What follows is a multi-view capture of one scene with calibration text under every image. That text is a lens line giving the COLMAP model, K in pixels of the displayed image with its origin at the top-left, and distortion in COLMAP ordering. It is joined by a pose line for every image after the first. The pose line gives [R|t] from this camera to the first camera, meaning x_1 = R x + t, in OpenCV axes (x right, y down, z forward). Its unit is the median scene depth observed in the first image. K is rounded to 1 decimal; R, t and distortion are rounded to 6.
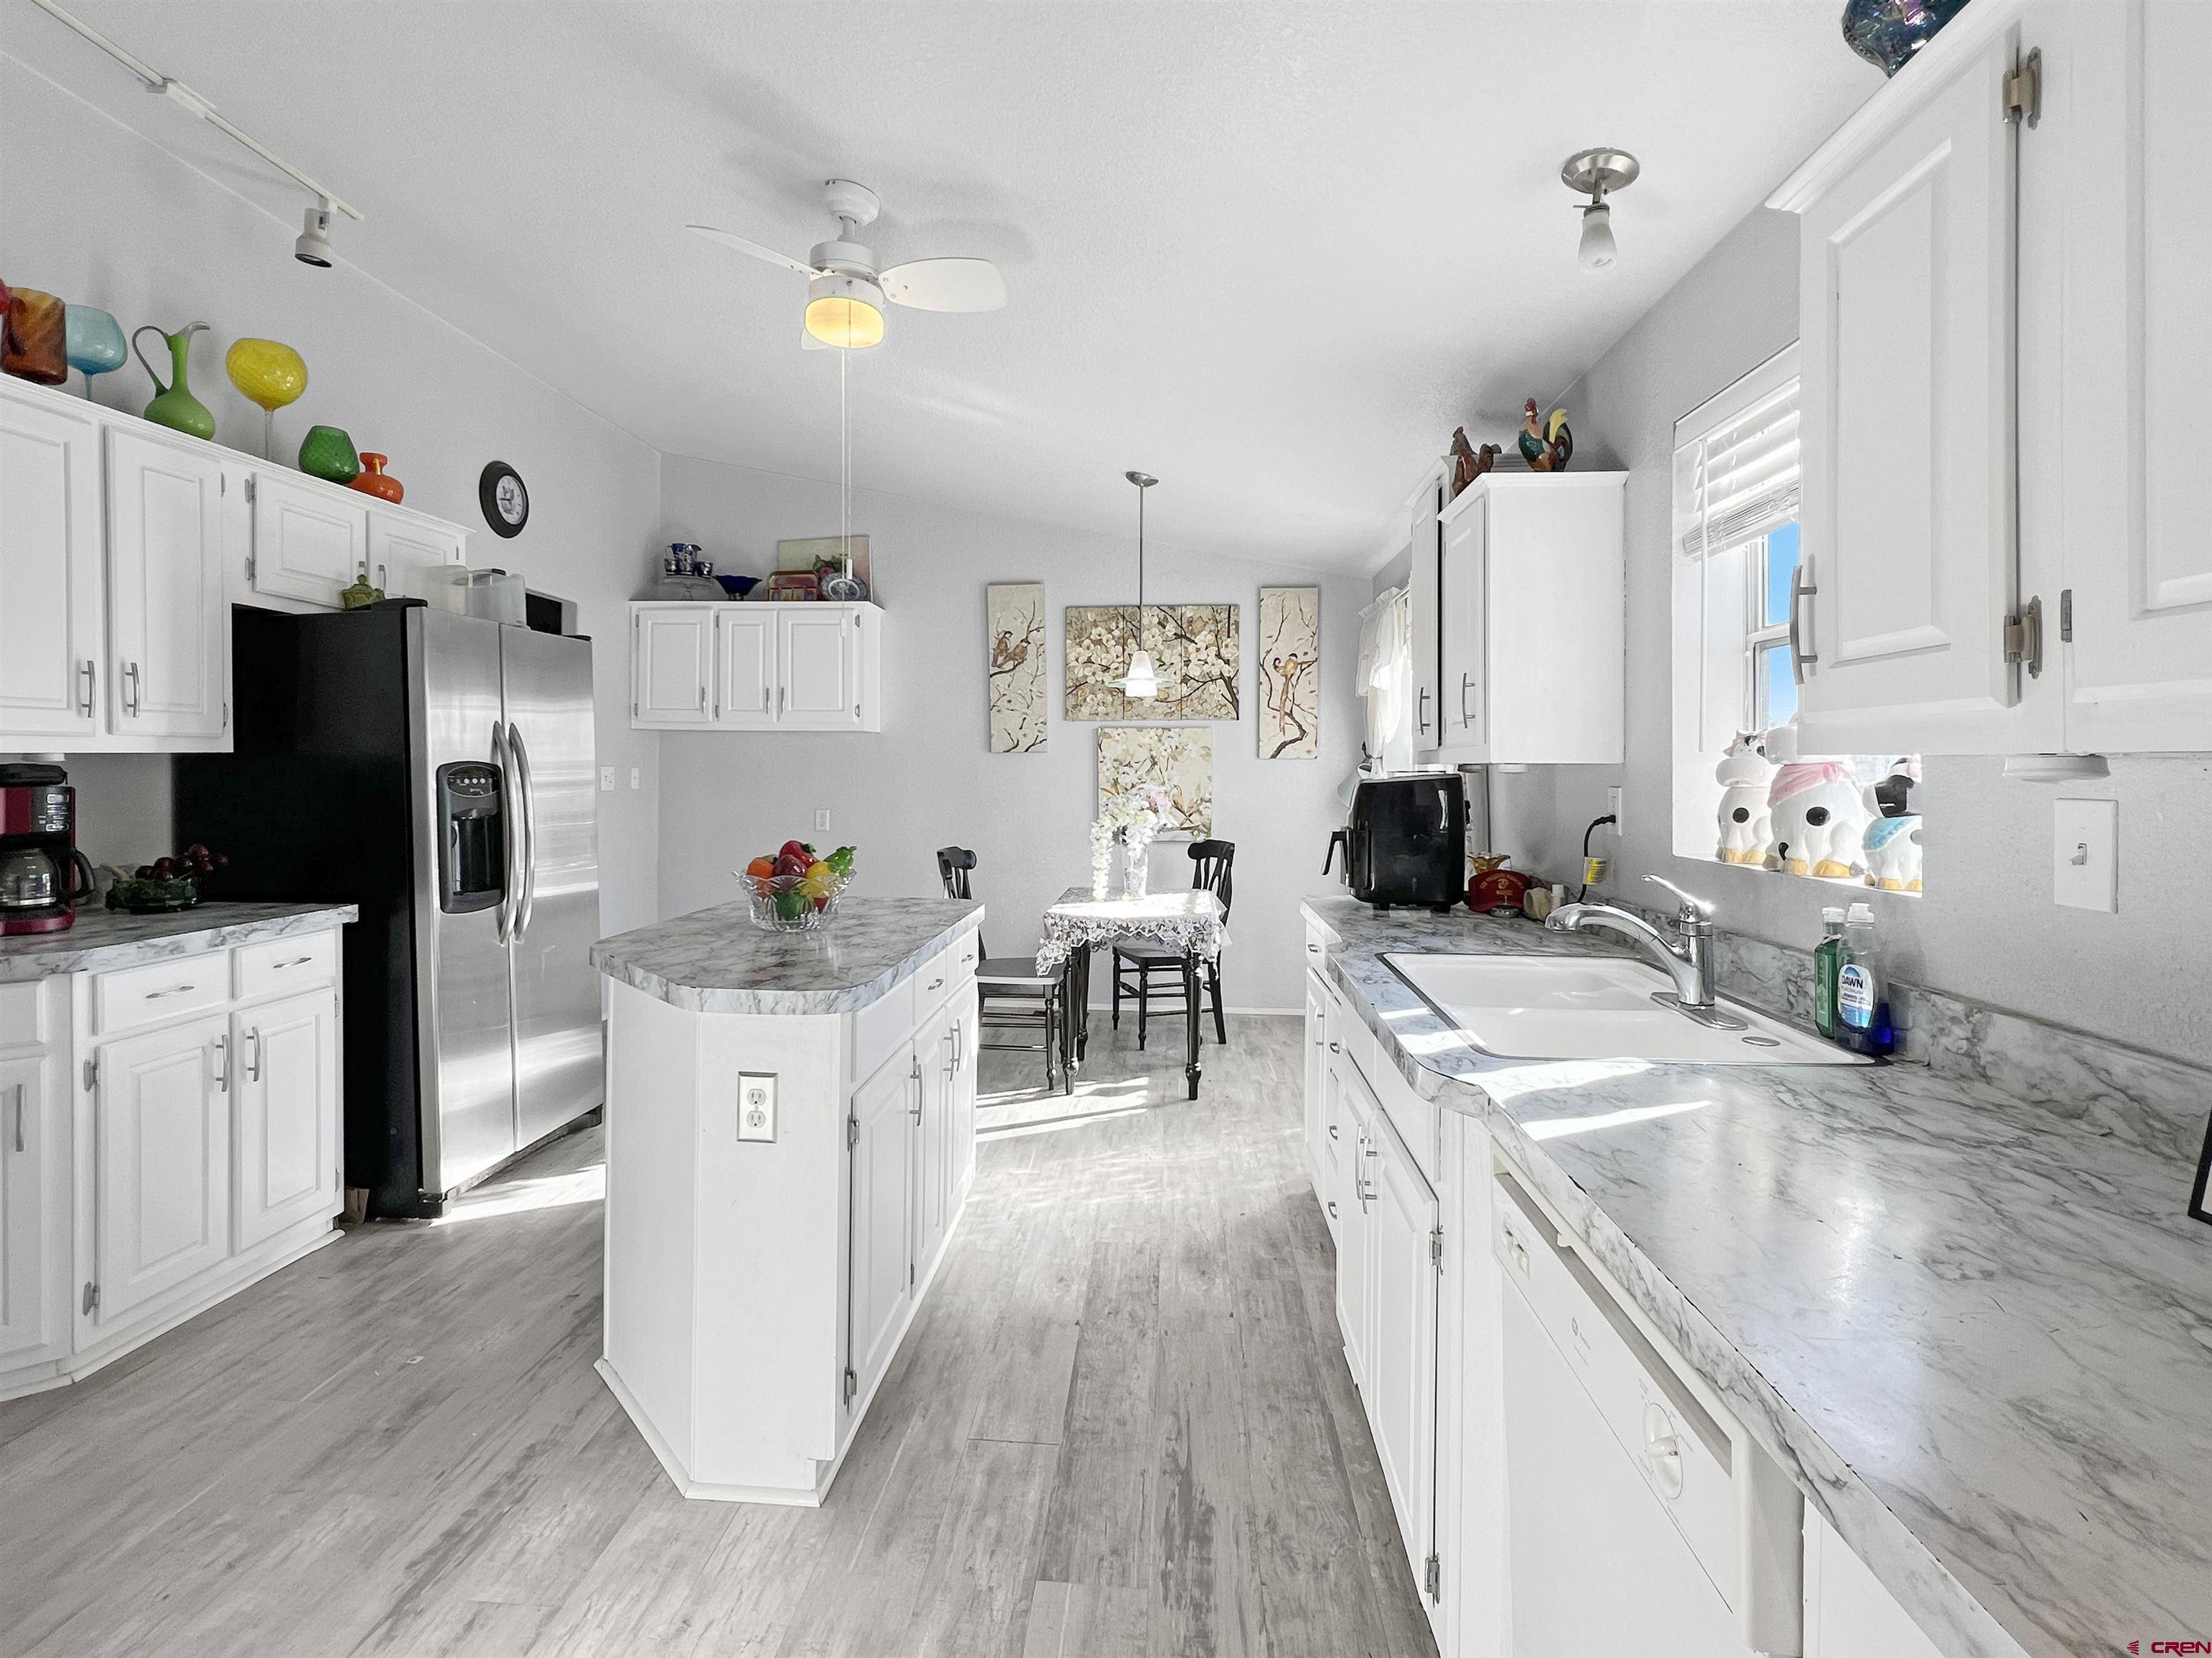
lens RADIAL K [[1061.5, 0, 1104.0], [0, 1061.5, 788.7], [0, 0, 1]] dist [-0.001087, -0.000133]
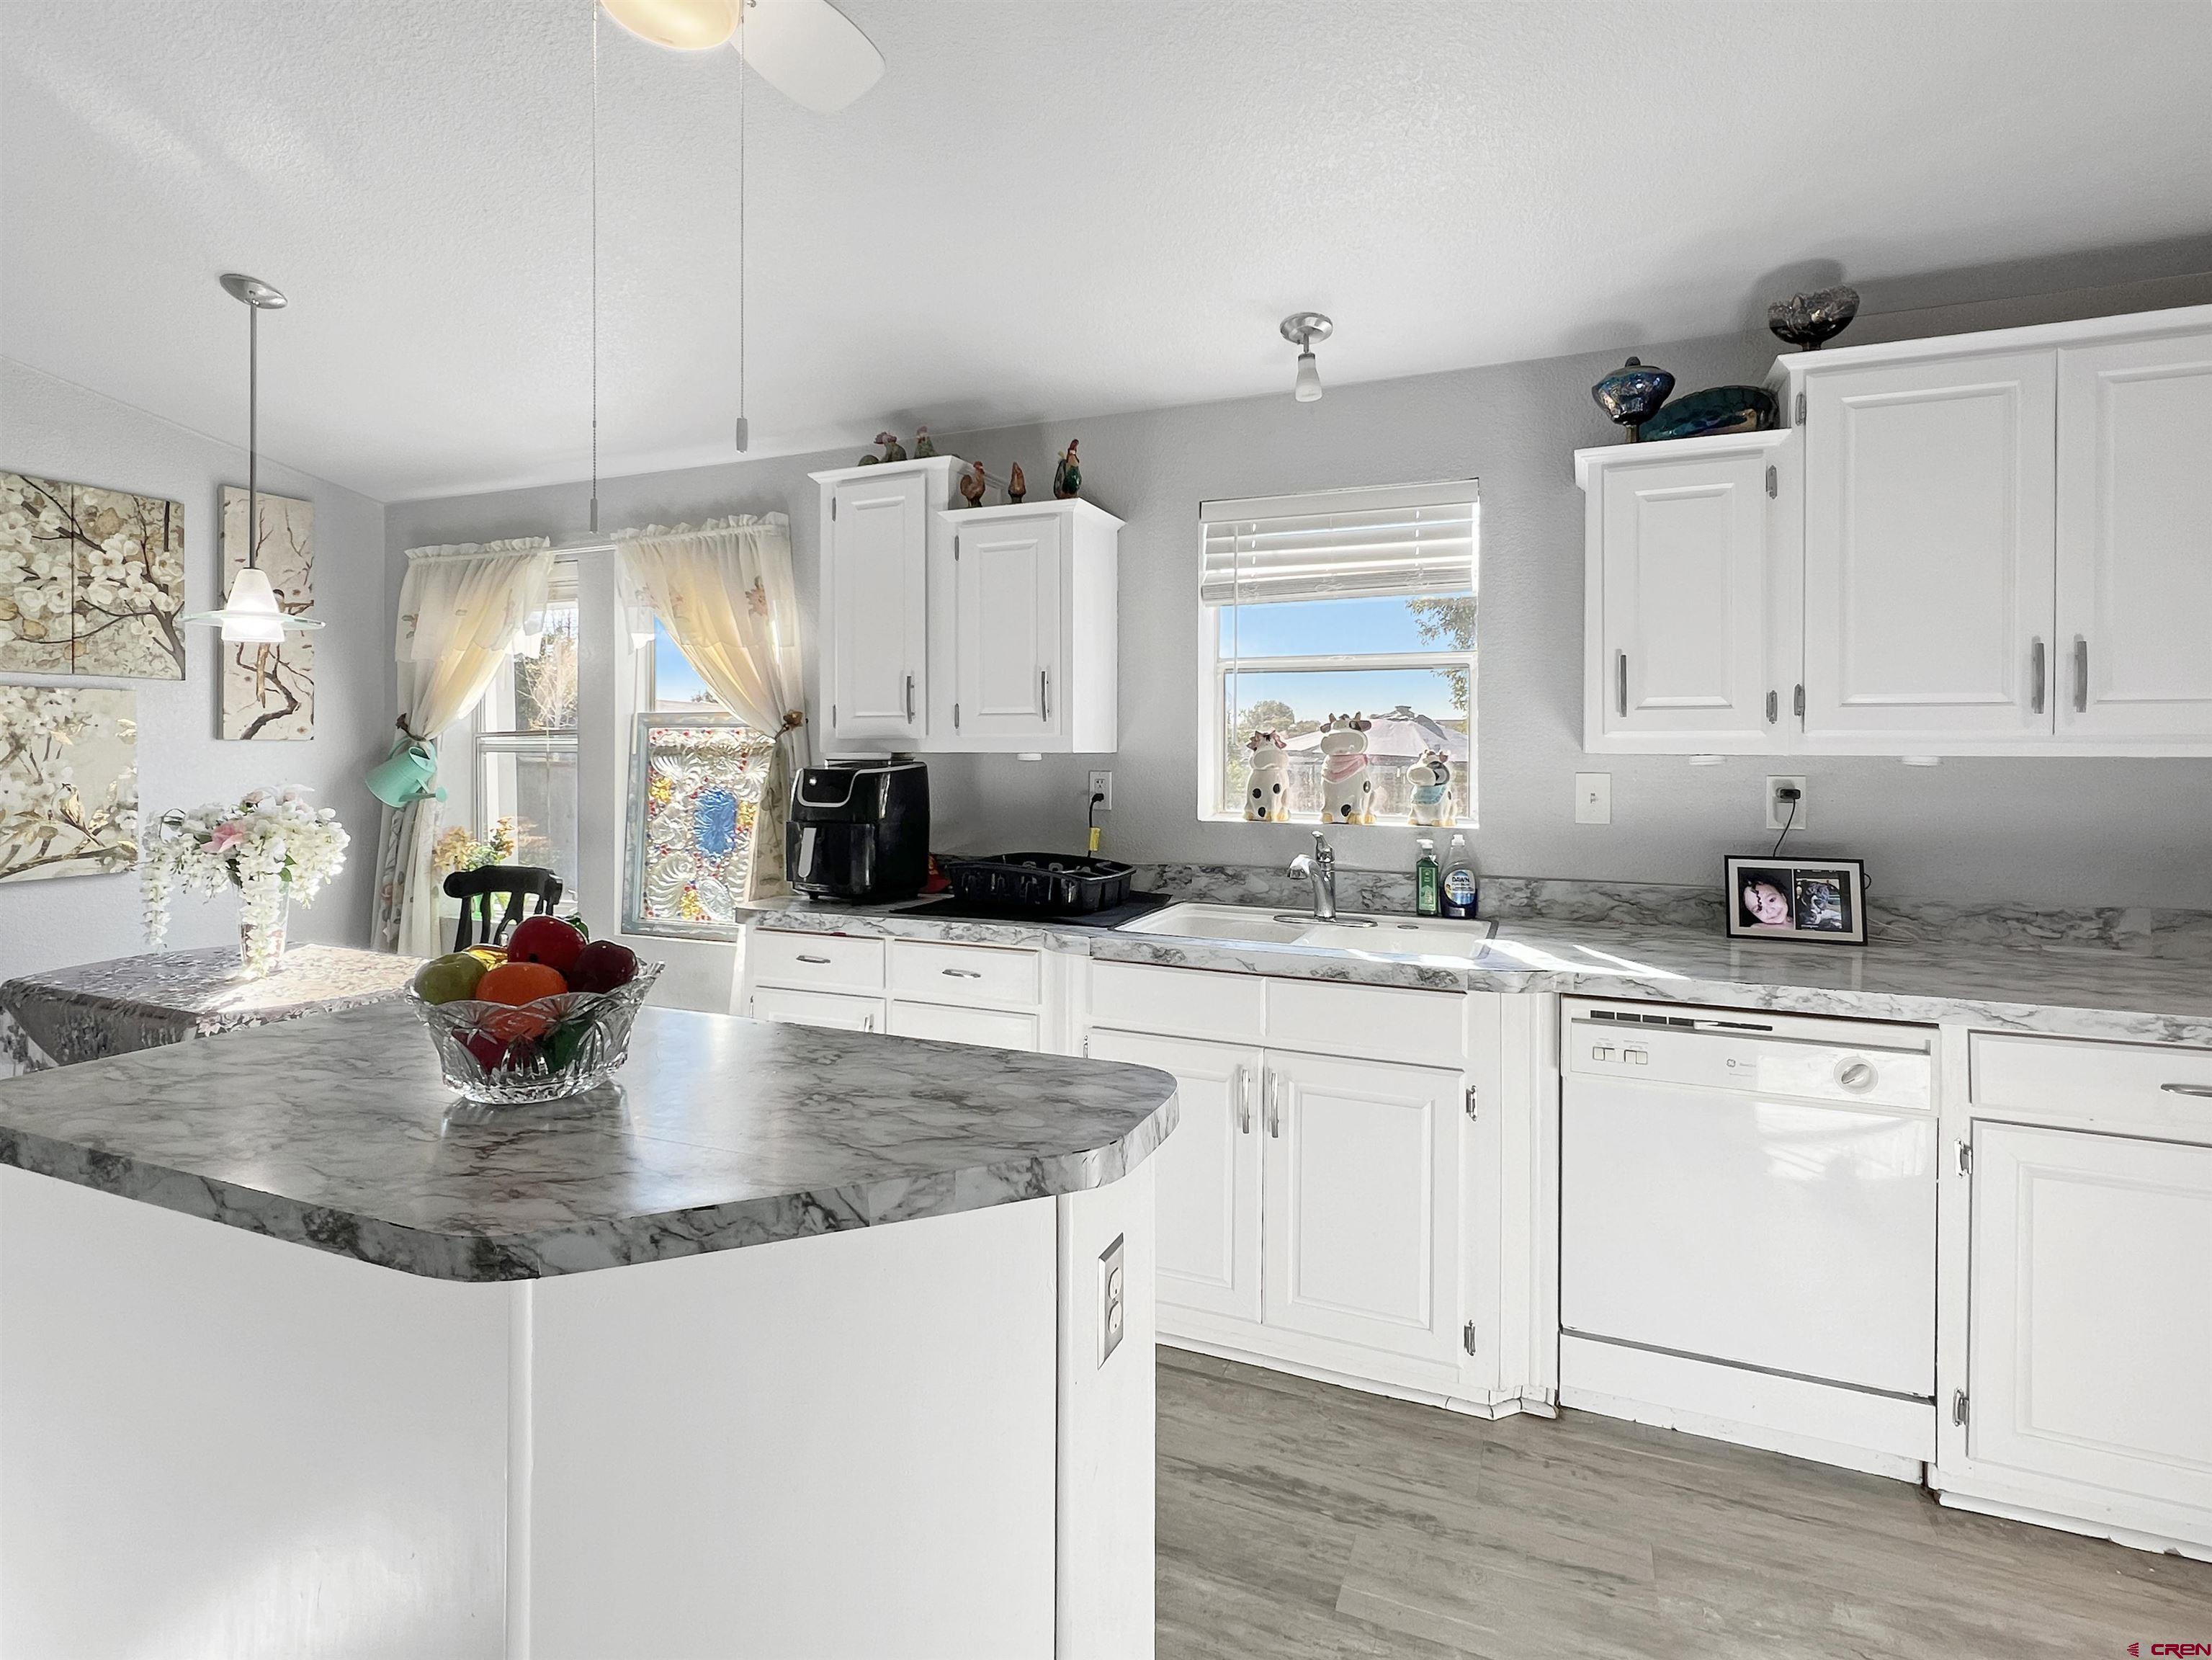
lens RADIAL K [[1097.8, 0, 1049.4], [0, 1097.8, 760.2], [0, 0, 1]] dist [-0.005302, -0.000687]
pose [[0.332767, -0.012203, 0.942930, -0.334284], [0.017579, 0.999823, 0.006736, -0.010920], [-0.942845, 0.014334, 0.332923, 0.280798]]
